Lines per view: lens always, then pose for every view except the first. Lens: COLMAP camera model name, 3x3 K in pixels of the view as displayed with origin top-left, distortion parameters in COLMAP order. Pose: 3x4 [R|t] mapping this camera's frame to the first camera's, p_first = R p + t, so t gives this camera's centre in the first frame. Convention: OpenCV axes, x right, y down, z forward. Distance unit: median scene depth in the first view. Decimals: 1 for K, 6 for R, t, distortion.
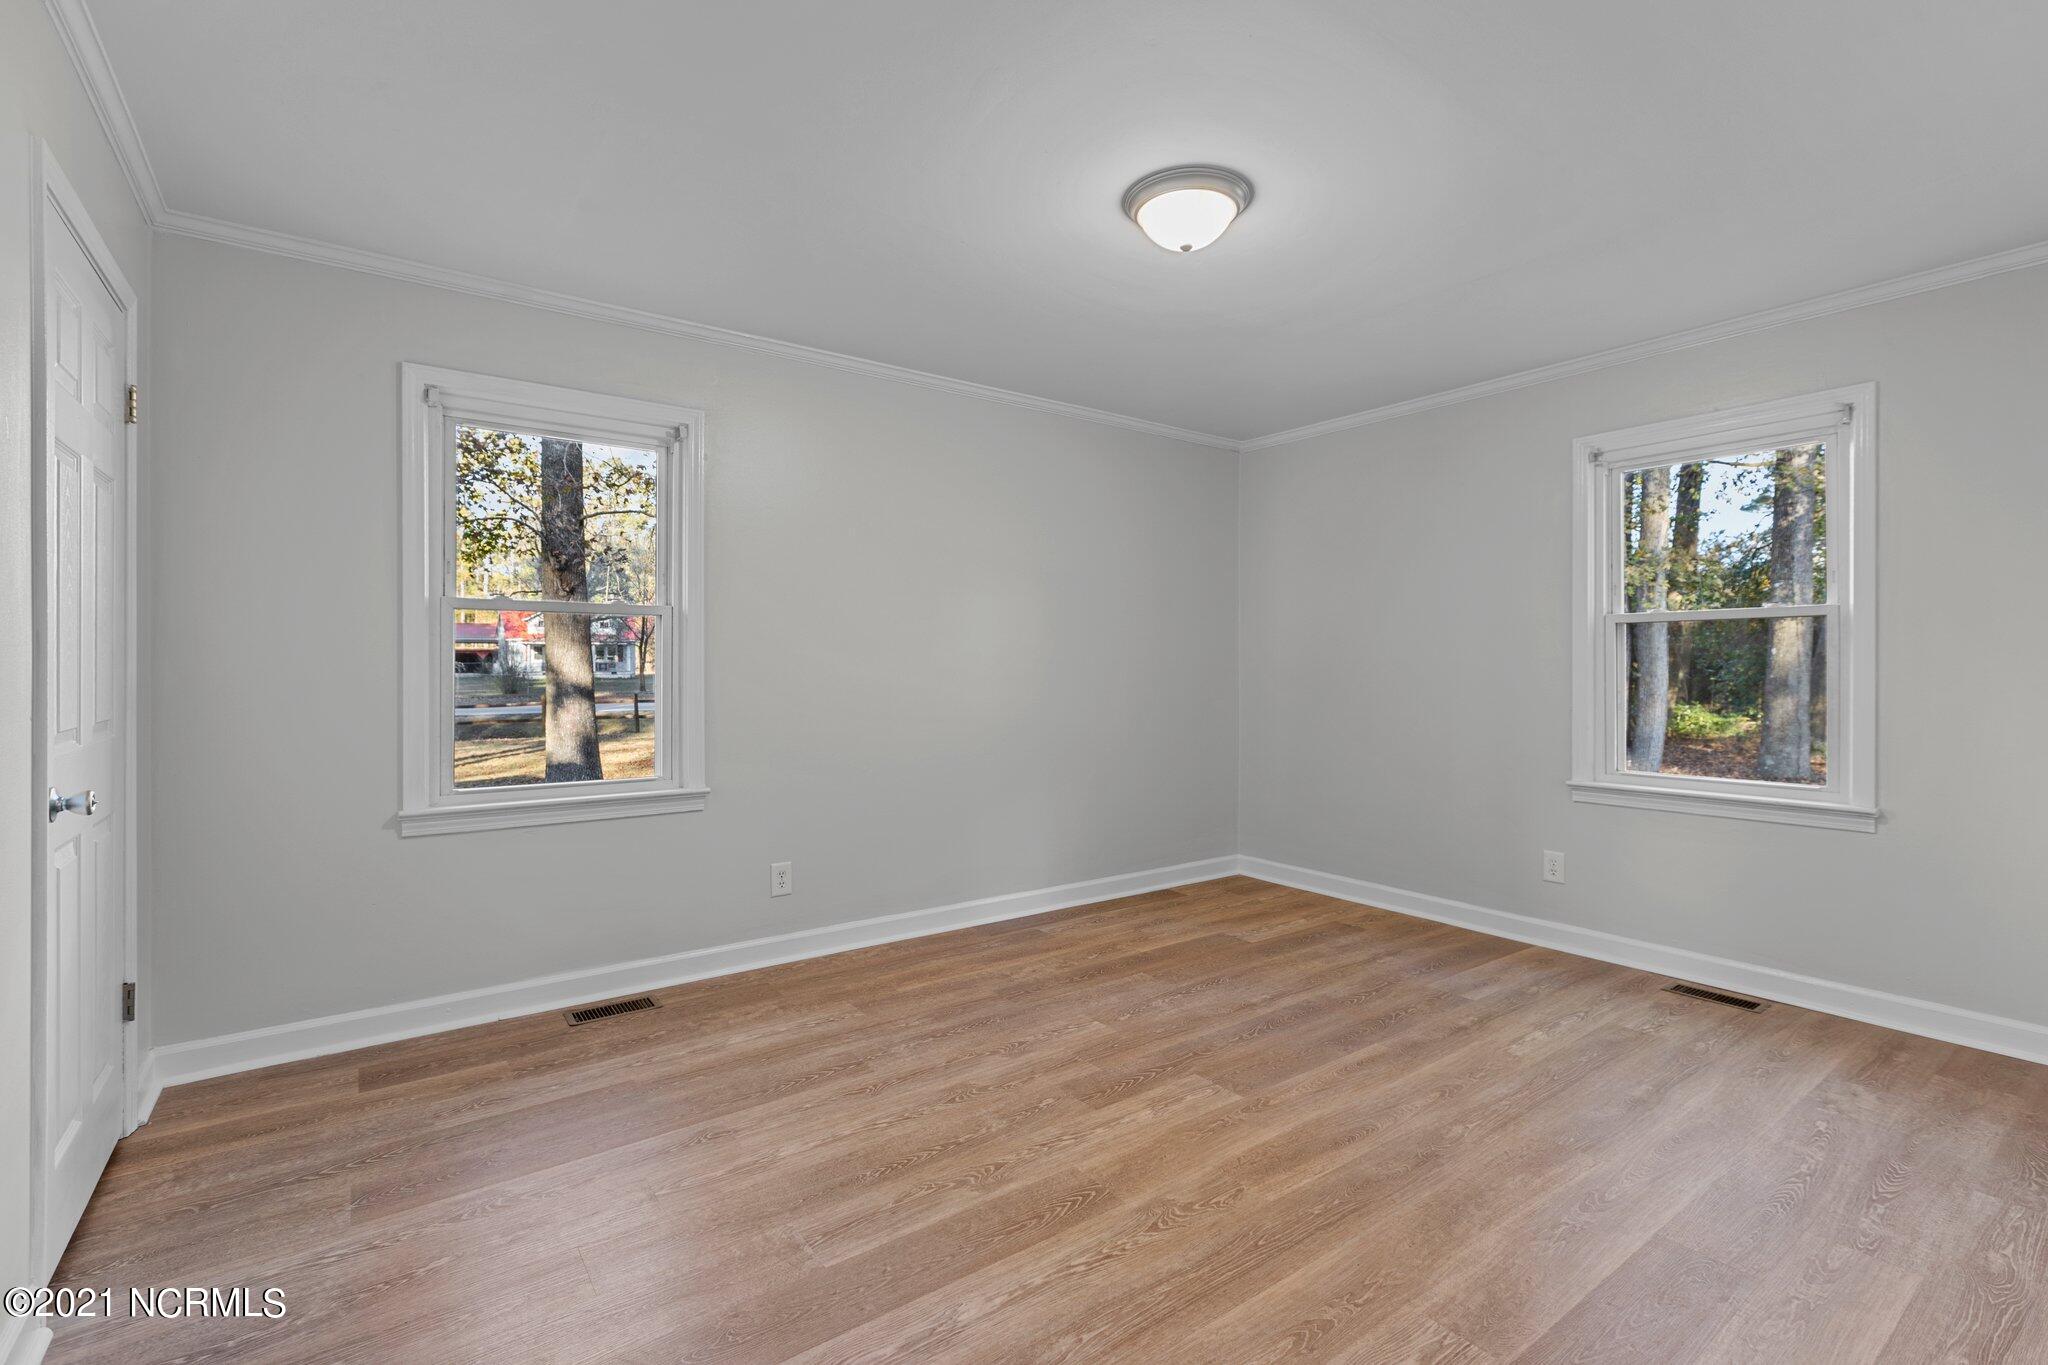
lens RADIAL K [[918.7, 0, 1022.5], [0, 918.7, 669.0], [0, 0, 1]] dist [-0.000923, -0.000479]
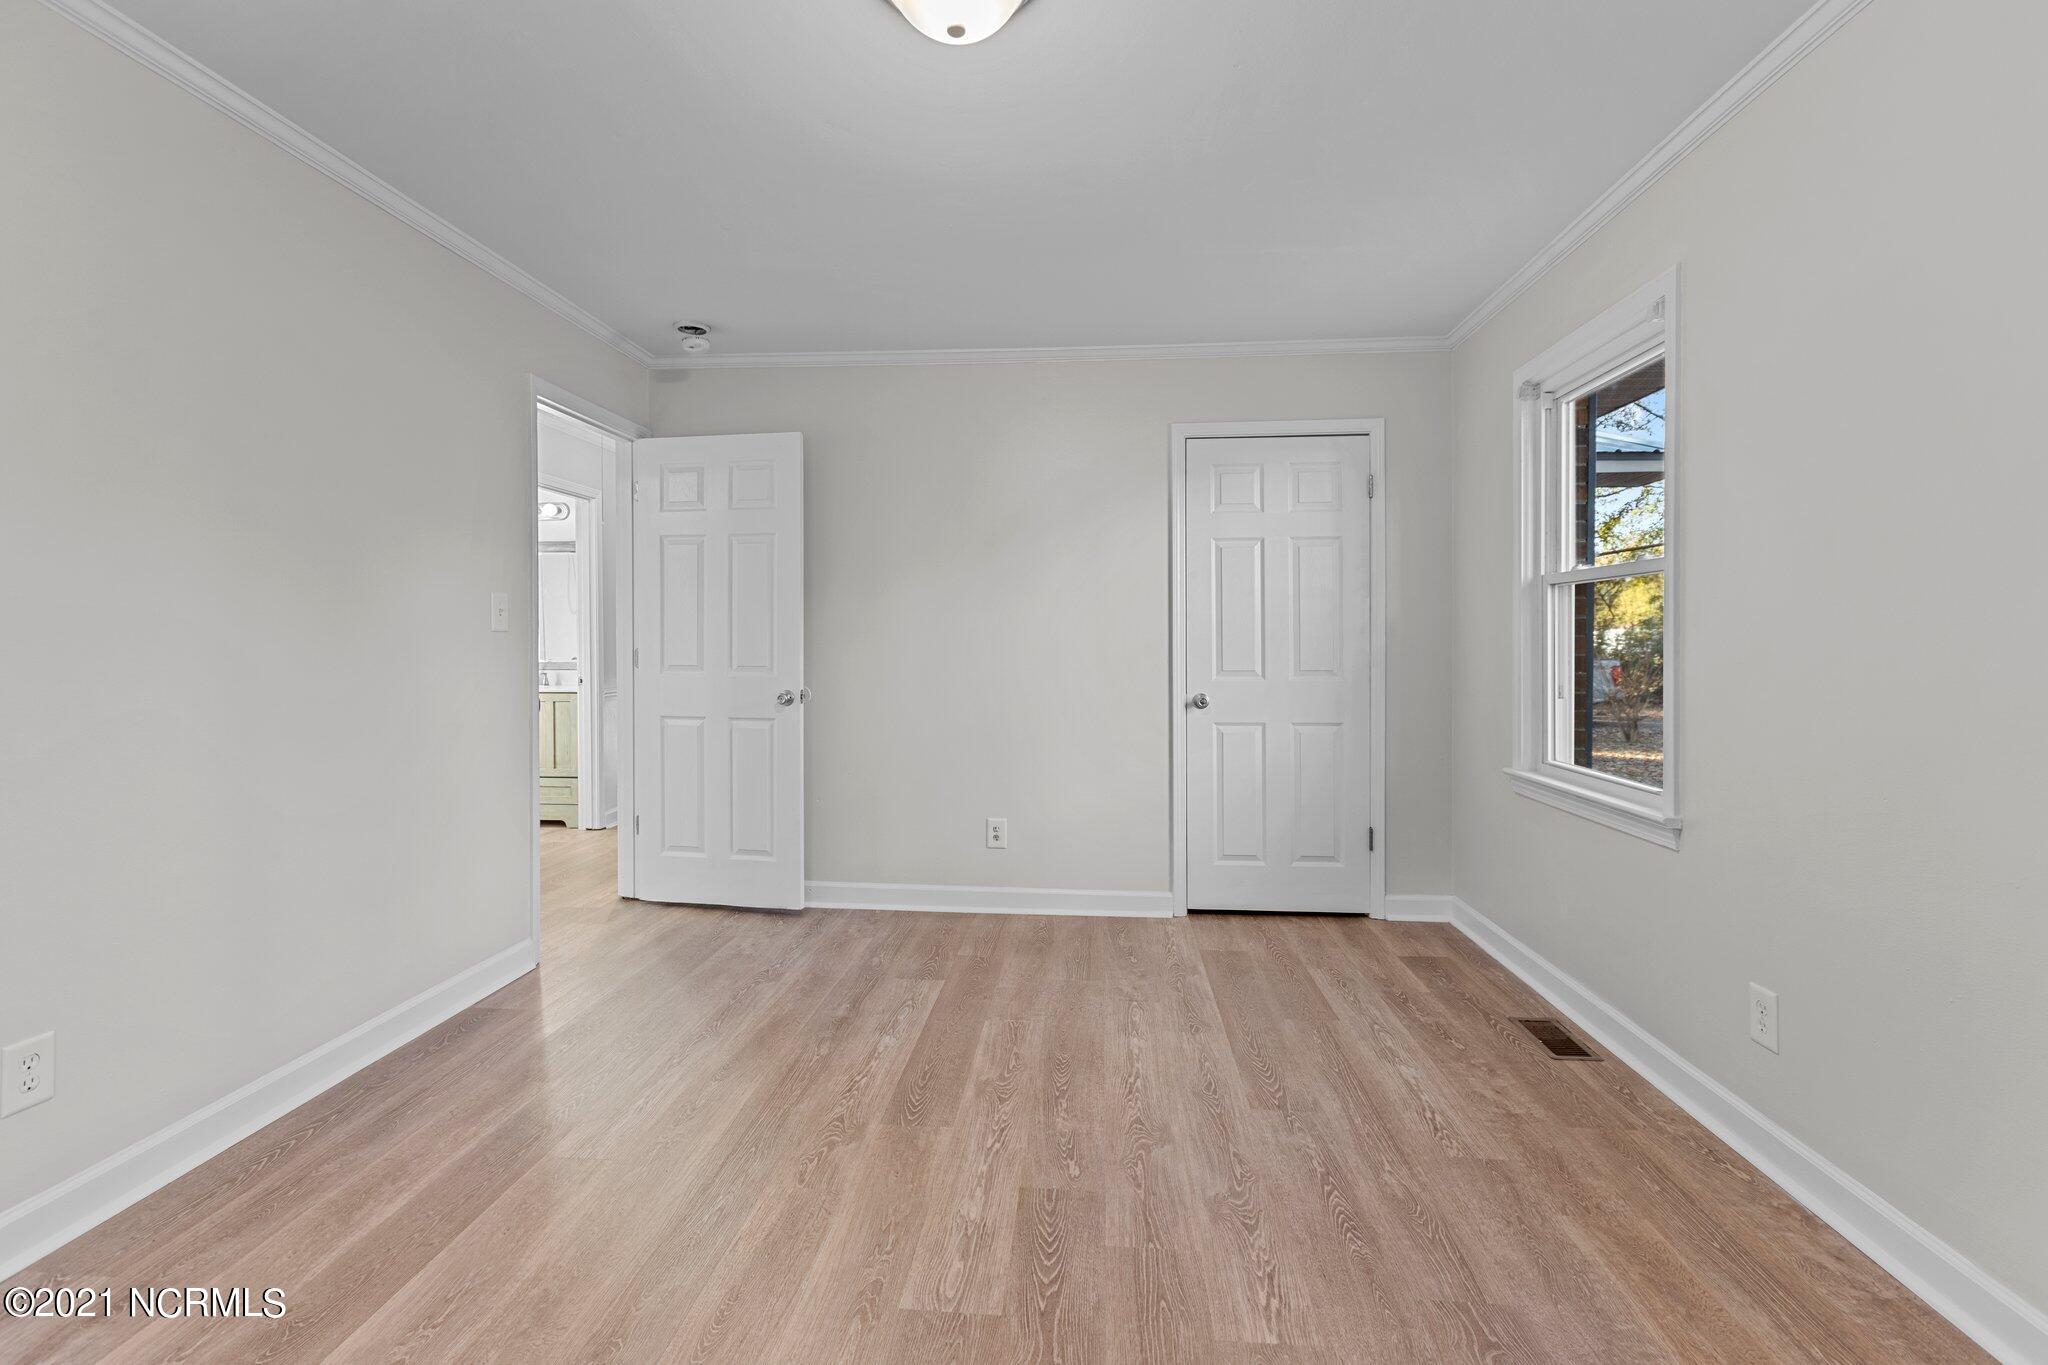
lens RADIAL K [[918.7, 0, 1021.9], [0, 918.7, 665.5], [0, 0, 1]] dist [-0.000923, -0.000479]
pose [[-0.655343, 0.016583, -0.755149, 0.629456], [-0.004283, 0.999661, 0.025669, 0.001079], [0.755319, 0.020056, -0.655050, 1.405185]]
